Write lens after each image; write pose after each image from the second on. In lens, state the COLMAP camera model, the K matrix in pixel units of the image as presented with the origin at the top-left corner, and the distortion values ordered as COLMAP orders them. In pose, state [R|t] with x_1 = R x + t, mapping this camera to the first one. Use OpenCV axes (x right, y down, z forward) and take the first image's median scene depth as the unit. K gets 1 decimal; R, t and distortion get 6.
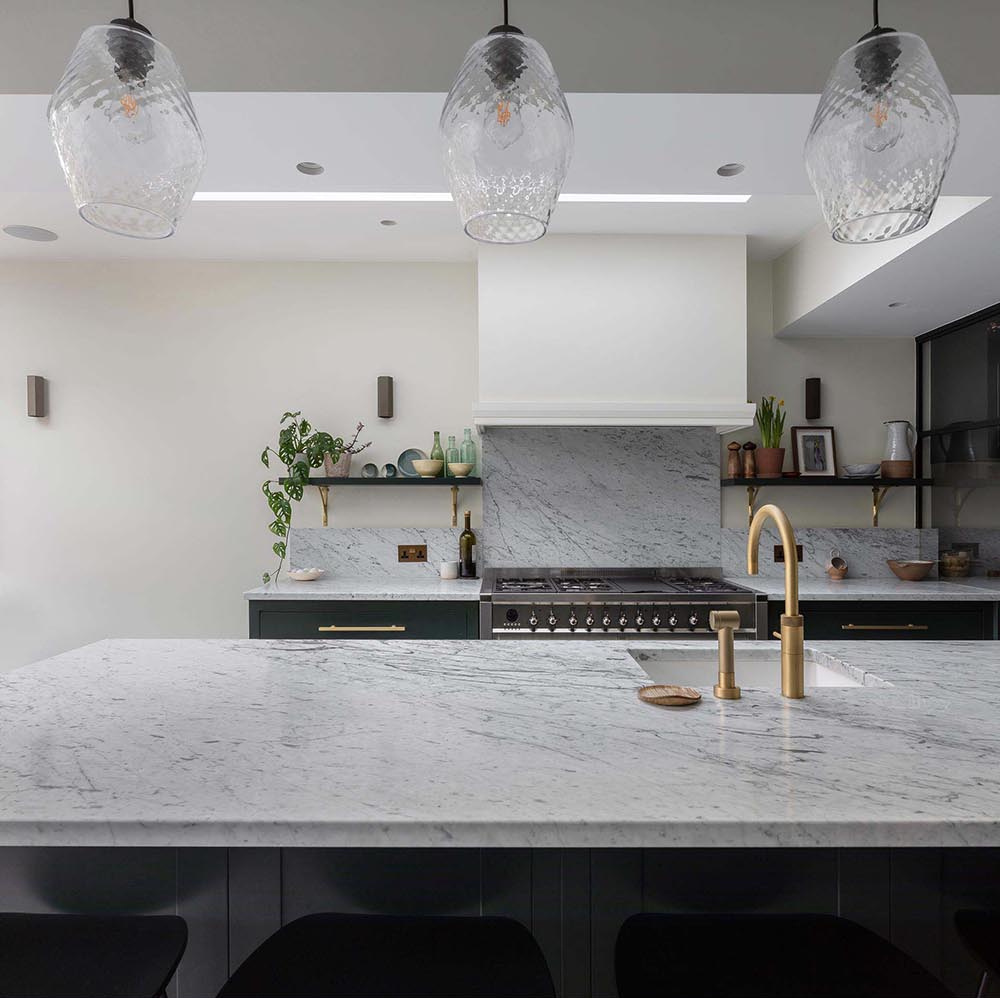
lens RADIAL K [[708.8, 0, 396.2], [0, 708.8, 502.3], [0, 0, 1]] dist [-0.003784, -0.002673]
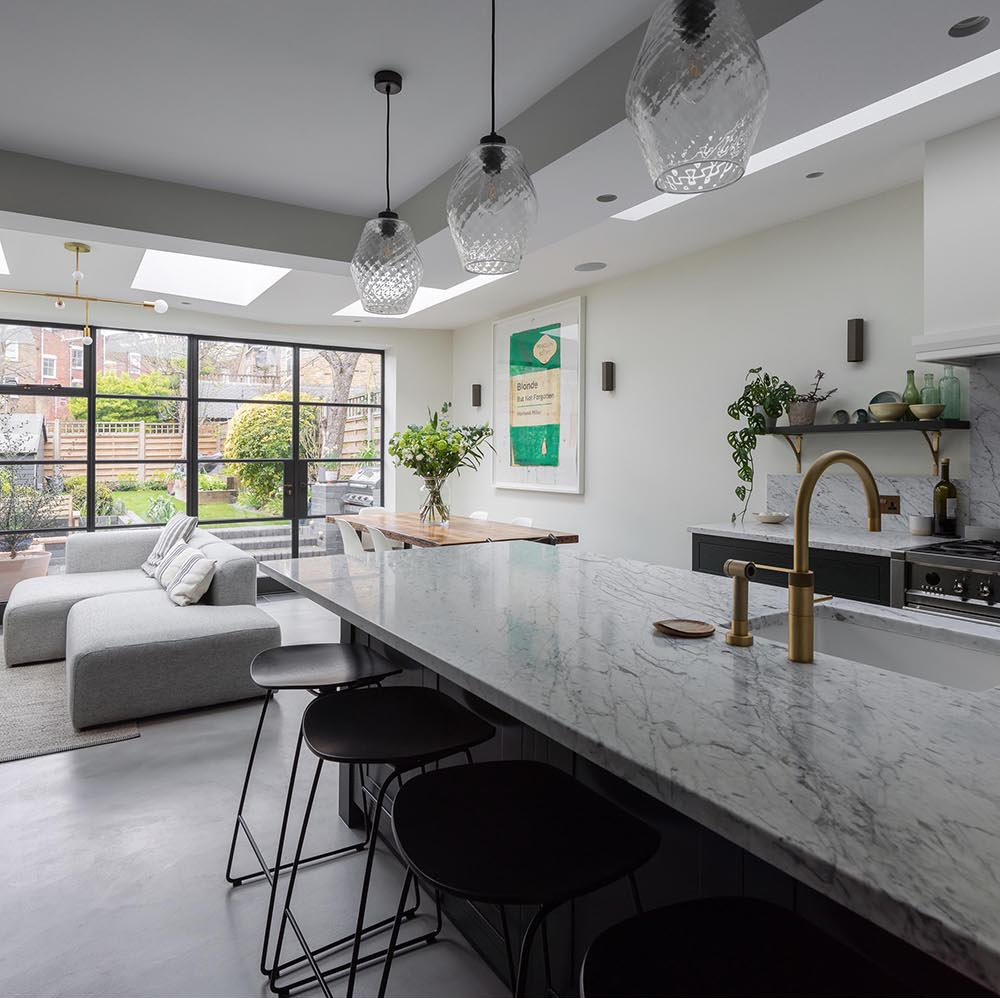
lens RADIAL K [[686.0, 0, 491.2], [0, 686.0, 454.0], [0, 0, 1]] dist [-0.010458, -0.002020]
pose [[0.526912, -0.004869, -0.849906, 0.522476], [0.009114, 0.999958, -0.000079, 0.001678], [0.849871, -0.007704, 0.526934, 0.092355]]
